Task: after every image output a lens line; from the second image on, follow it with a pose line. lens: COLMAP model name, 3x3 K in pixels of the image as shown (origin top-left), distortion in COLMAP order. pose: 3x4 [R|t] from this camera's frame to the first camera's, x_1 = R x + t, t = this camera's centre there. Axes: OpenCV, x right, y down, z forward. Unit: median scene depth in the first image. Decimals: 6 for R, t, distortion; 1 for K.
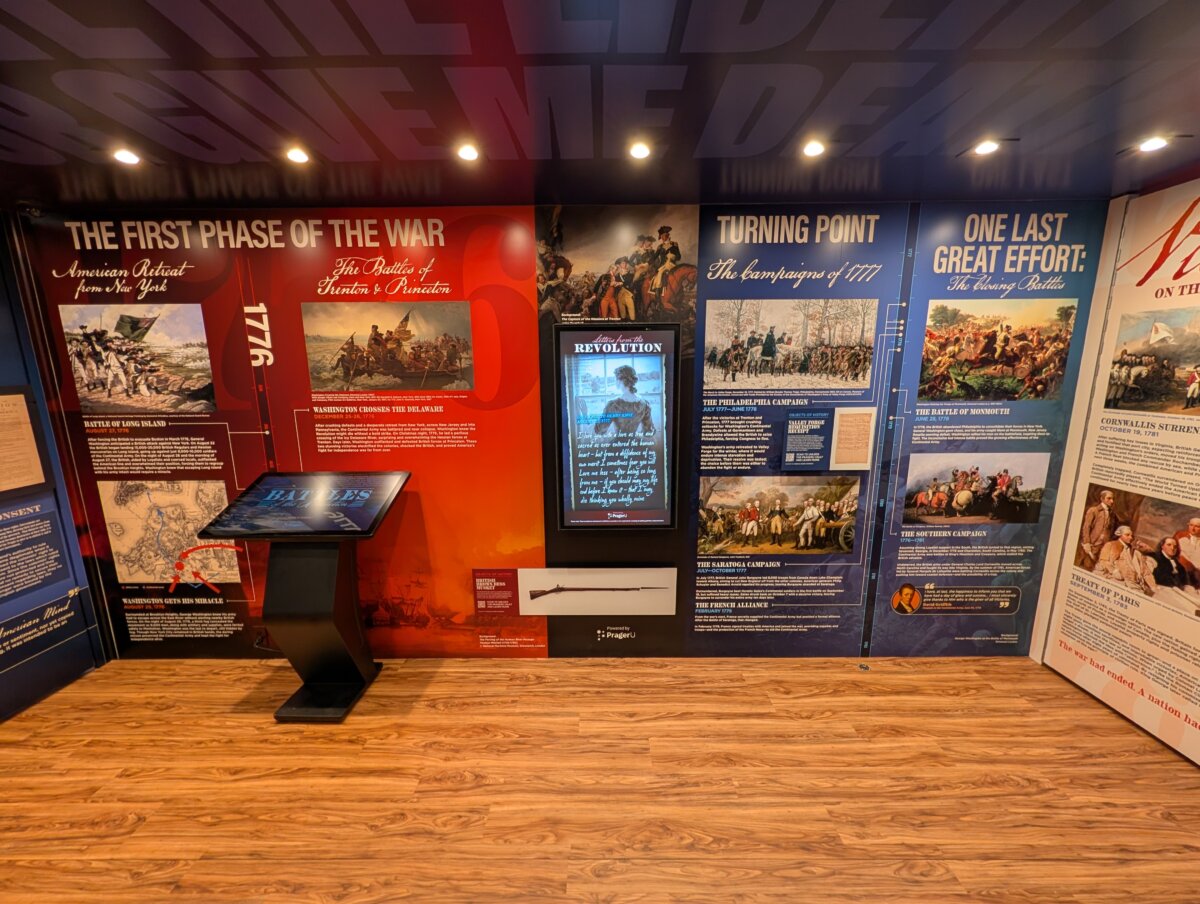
lens RADIAL K [[458.1, 0, 600.0], [0, 458.1, 452.0], [0, 0, 1]] dist [0.001425, -0.000058]
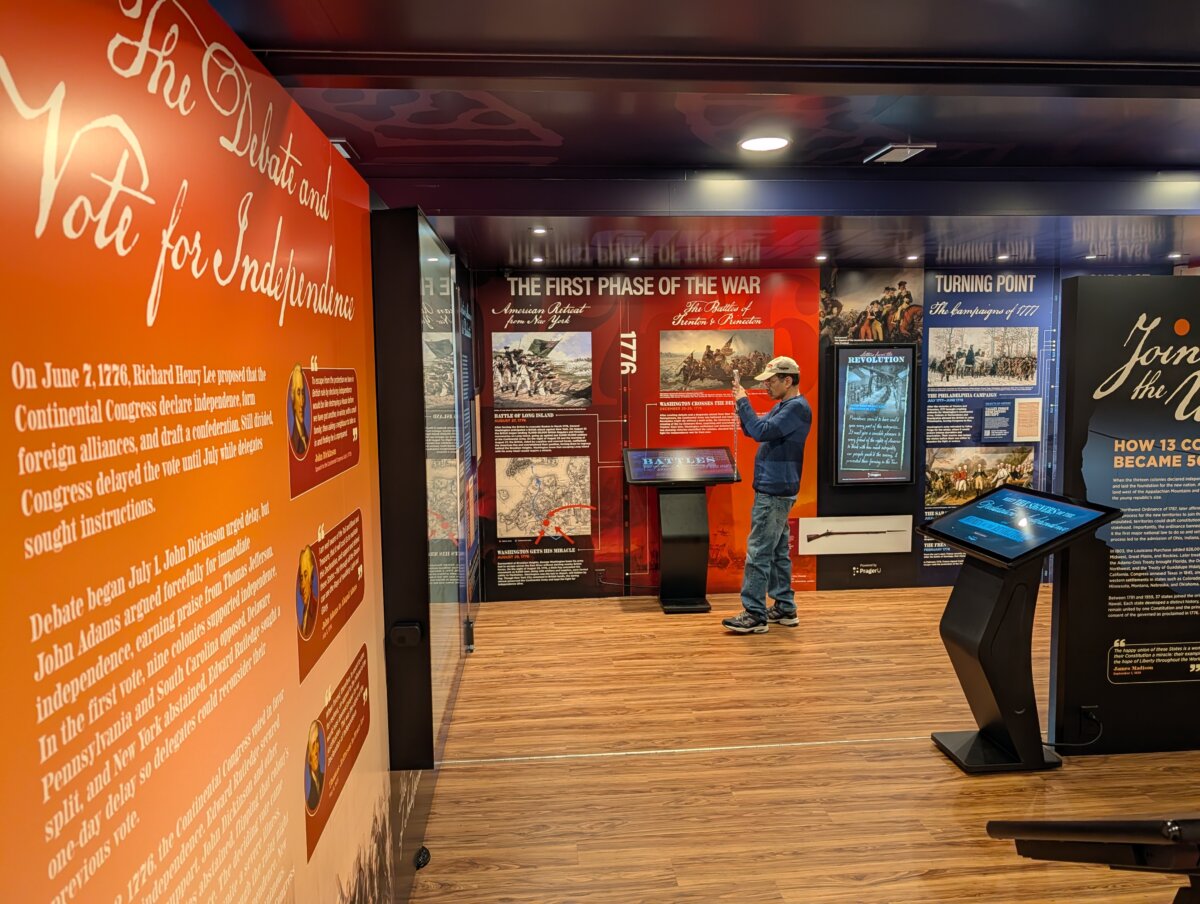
lens RADIAL K [[831.1, 0, 600.0], [0, 831.1, 452.0], [0, 0, 1]] dist [0.048042, -0.133857]
pose [[0.996773, -0.014395, 0.078965, -1.042006], [0.021508, 0.995711, -0.089987, 0.289956], [-0.077331, 0.091395, 0.992808, -1.560214]]
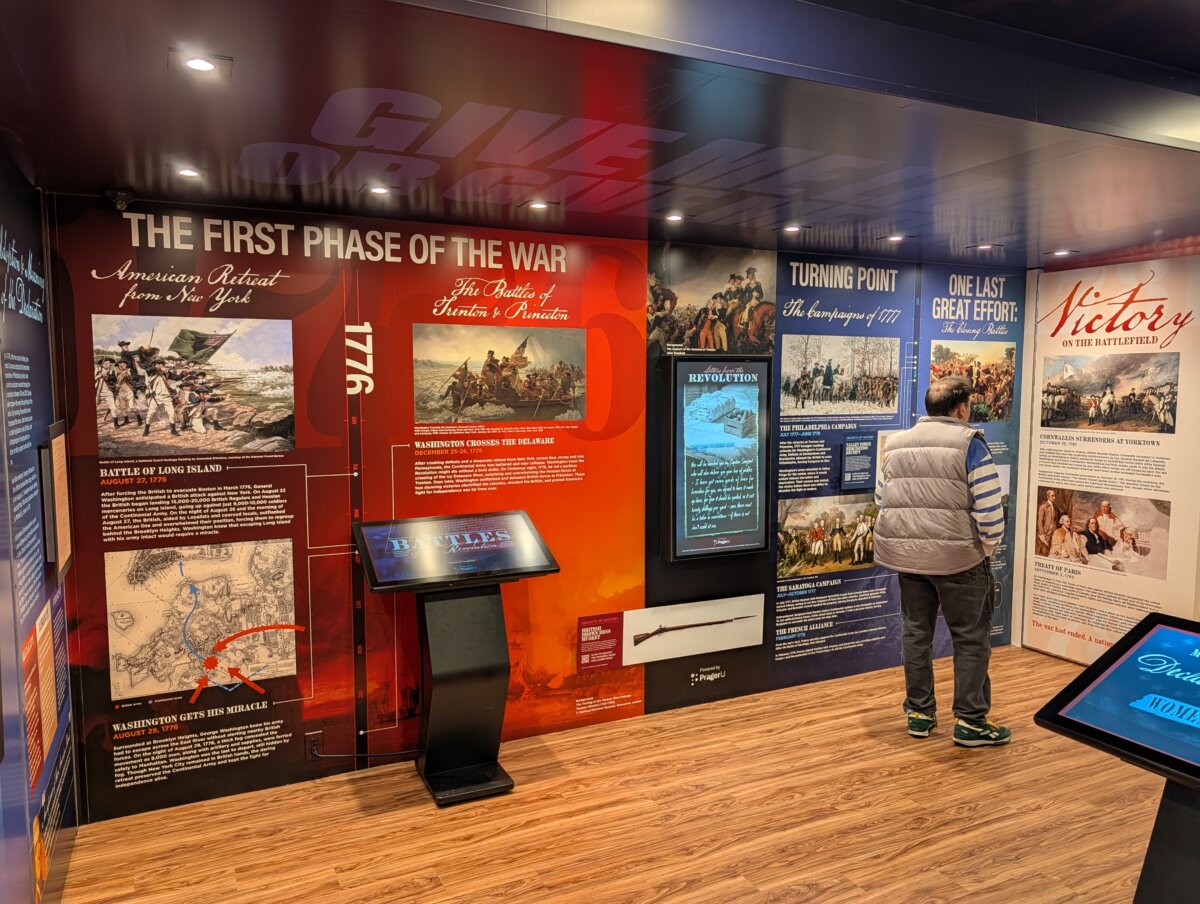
lens RADIAL K [[846.9, 0, 579.8], [0, 846.9, 455.9], [0, 0, 1]] dist [0.041621, -0.069318]
pose [[0.901010, -0.031495, 0.432655, -1.058940], [0.073899, 0.993926, -0.081544, 0.081665], [-0.427459, 0.105444, 0.897865, -0.561550]]
